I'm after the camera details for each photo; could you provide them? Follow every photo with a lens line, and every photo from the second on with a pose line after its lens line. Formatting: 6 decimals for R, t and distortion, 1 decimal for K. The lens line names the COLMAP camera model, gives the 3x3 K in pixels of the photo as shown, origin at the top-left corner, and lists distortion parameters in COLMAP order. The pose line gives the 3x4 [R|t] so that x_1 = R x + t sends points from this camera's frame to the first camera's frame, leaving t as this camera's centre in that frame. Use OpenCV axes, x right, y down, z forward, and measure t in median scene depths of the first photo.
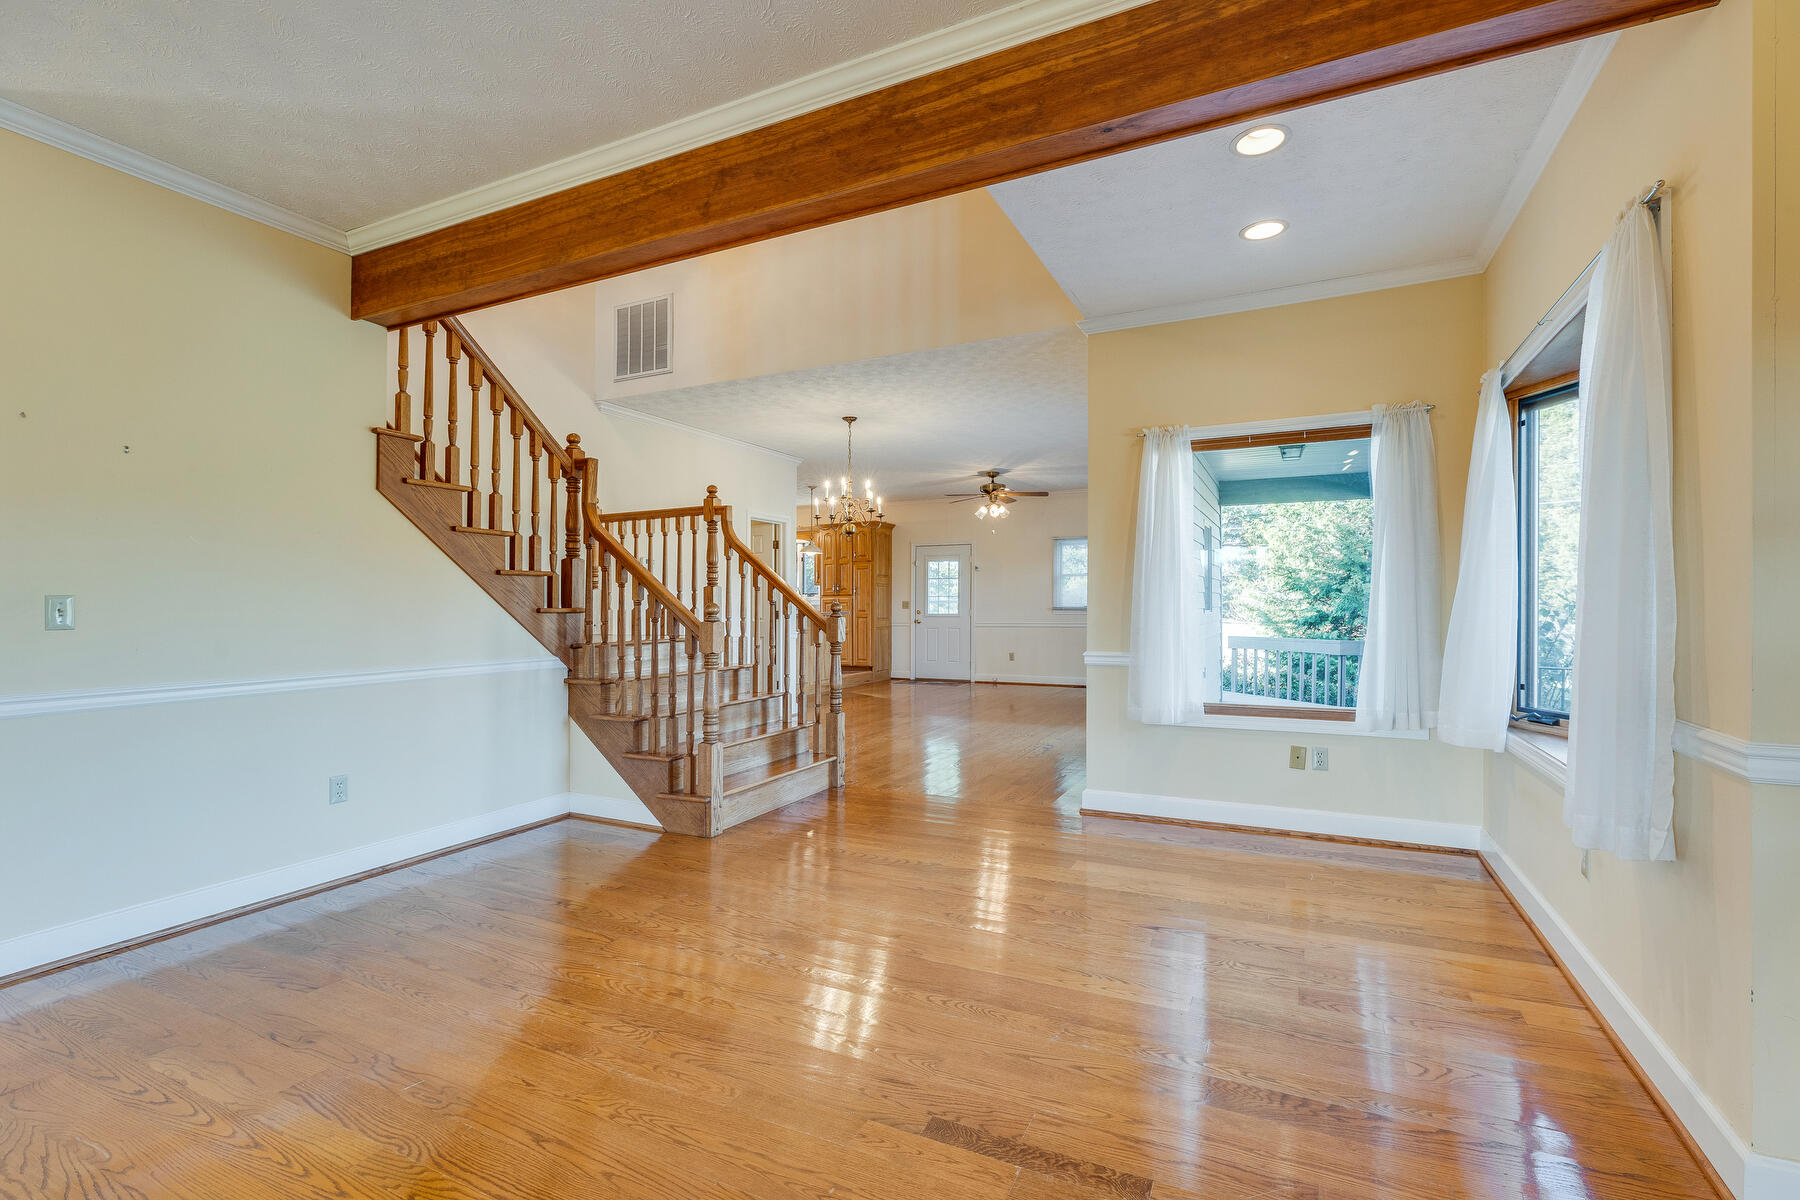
lens RADIAL K [[812.0, 0, 898.4], [0, 812.0, 608.7], [0, 0, 1]] dist [-0.001652, -0.000012]
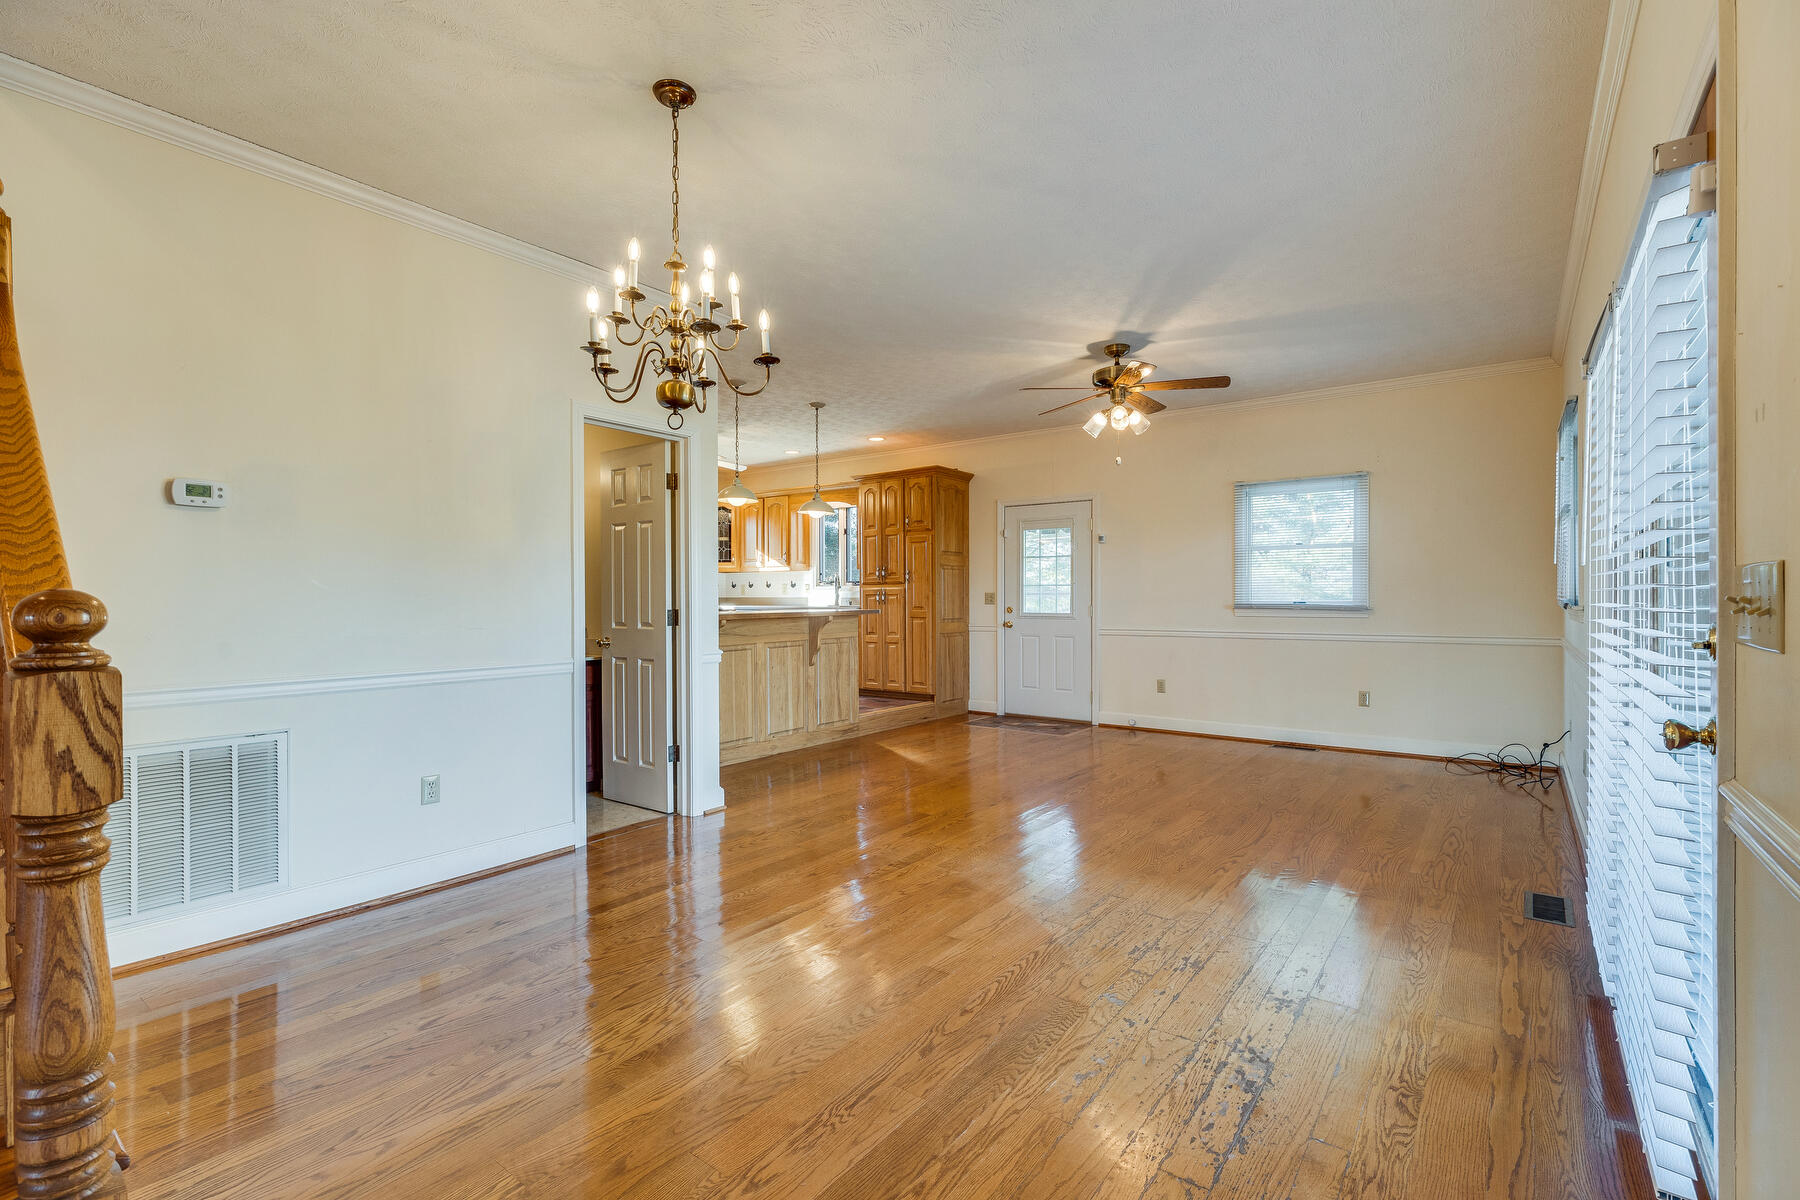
lens RADIAL K [[810.7, 0, 900.0], [0, 810.7, 600.0], [0, 0, 1]] dist [0.001285, 0.000444]
pose [[0.982016, 0.003014, -0.188776, 0.065451], [-0.003532, 0.999991, -0.002404, -0.001971], [0.188767, 0.003028, 0.982017, 0.387131]]
